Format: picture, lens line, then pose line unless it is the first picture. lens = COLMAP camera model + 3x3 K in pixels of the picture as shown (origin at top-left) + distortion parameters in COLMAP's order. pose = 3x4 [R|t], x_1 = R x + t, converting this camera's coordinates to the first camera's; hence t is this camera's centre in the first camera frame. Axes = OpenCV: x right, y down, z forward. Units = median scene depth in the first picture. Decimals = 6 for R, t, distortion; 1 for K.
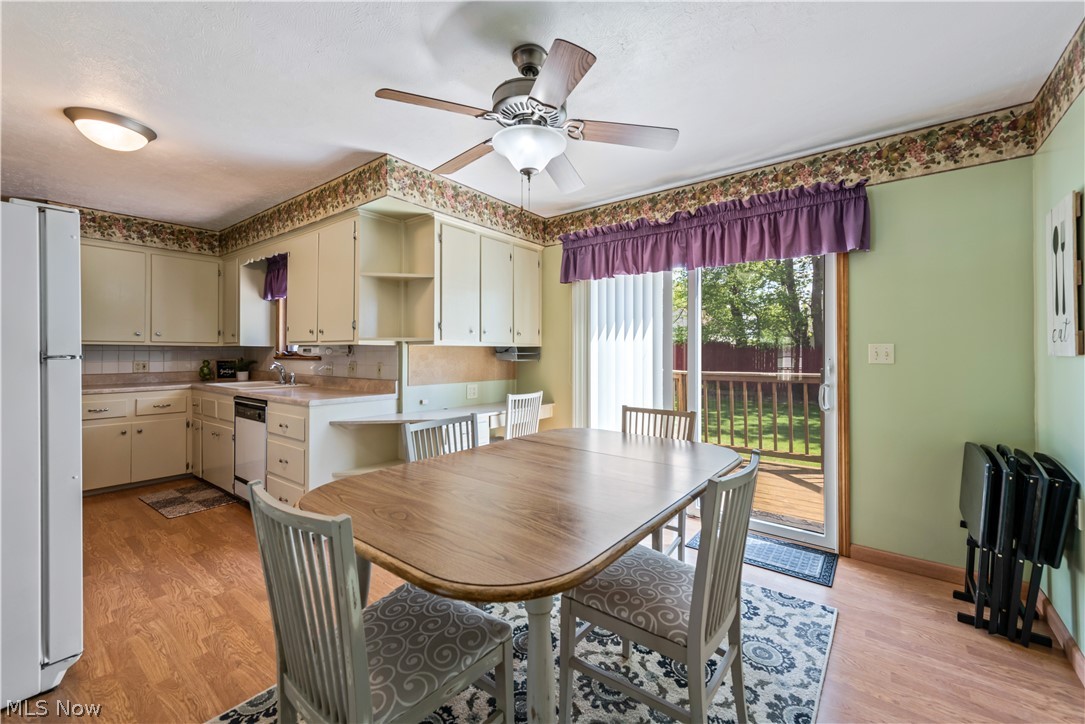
lens RADIAL K [[435.0, 0, 544.8], [0, 435.0, 352.1], [0, 0, 1]] dist [0.015500, -0.004365]
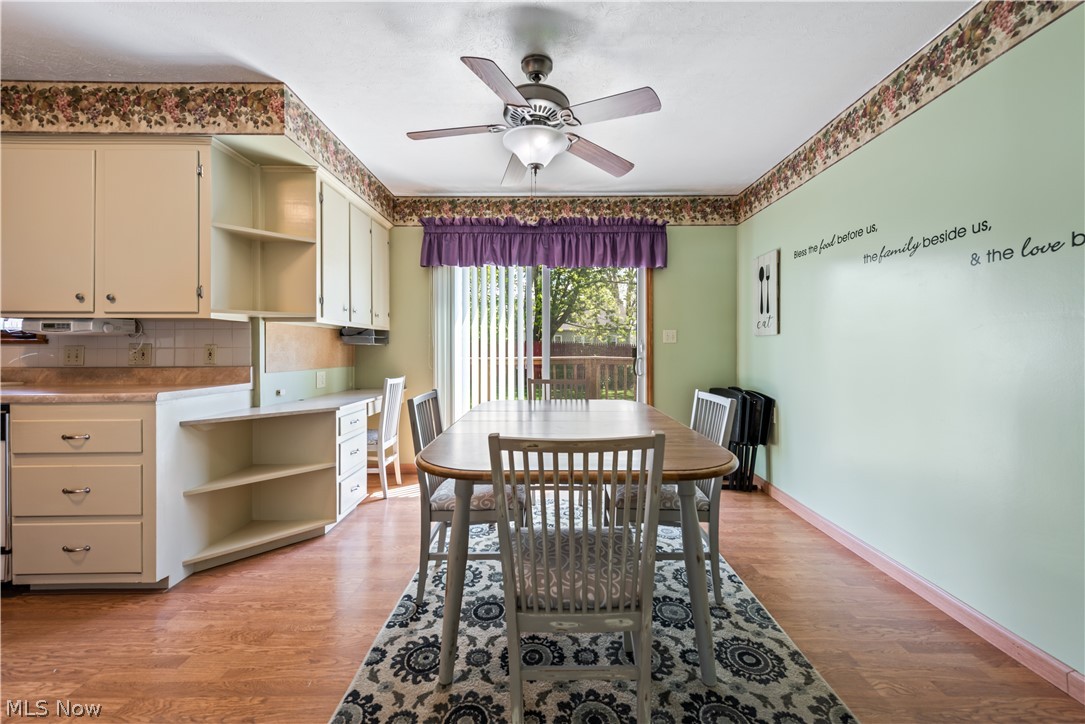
lens RADIAL K [[435.0, 0, 544.8], [0, 435.0, 352.1], [0, 0, 1]] dist [0.015500, -0.004365]
pose [[0.791952, -0.007493, 0.610538, -0.406931], [0.002701, 0.999958, 0.008769, 0.034480], [-0.610578, -0.005295, 0.791939, 0.046408]]
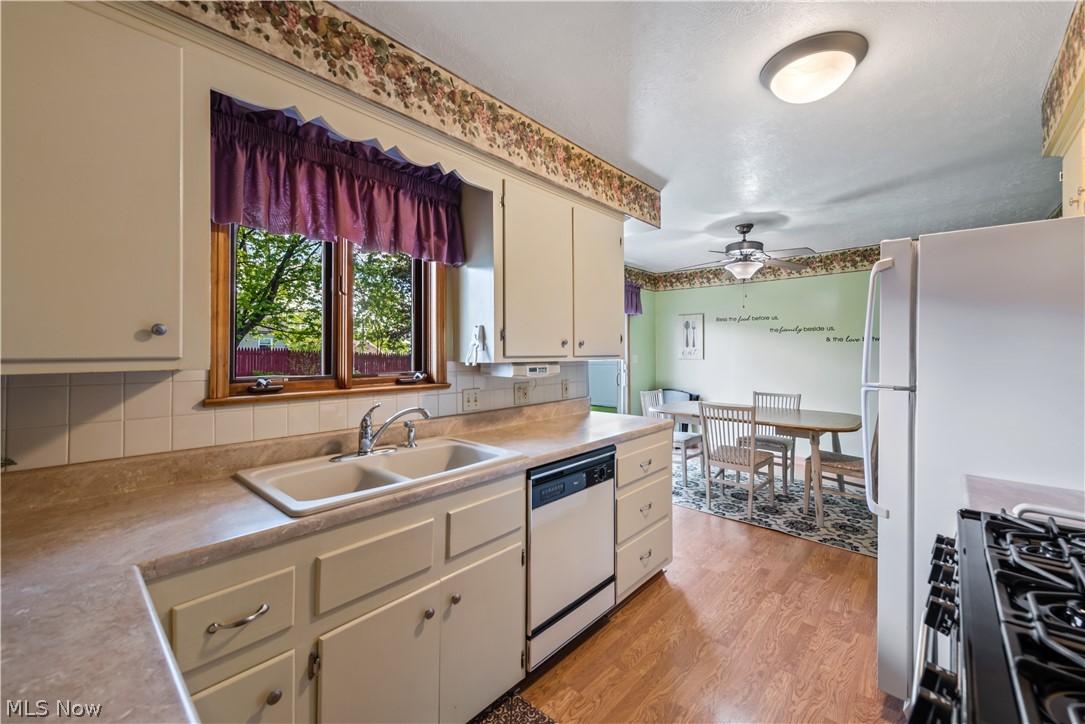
lens RADIAL K [[445.3, 0, 540.3], [0, 445.3, 349.0], [0, 0, 1]] dist [0.014545, -0.000243]
pose [[0.079590, 0.001559, 0.996826, -1.318445], [-0.000402, 0.999999, -0.001532, -0.036698], [-0.996828, -0.000279, 0.079590, 1.040274]]
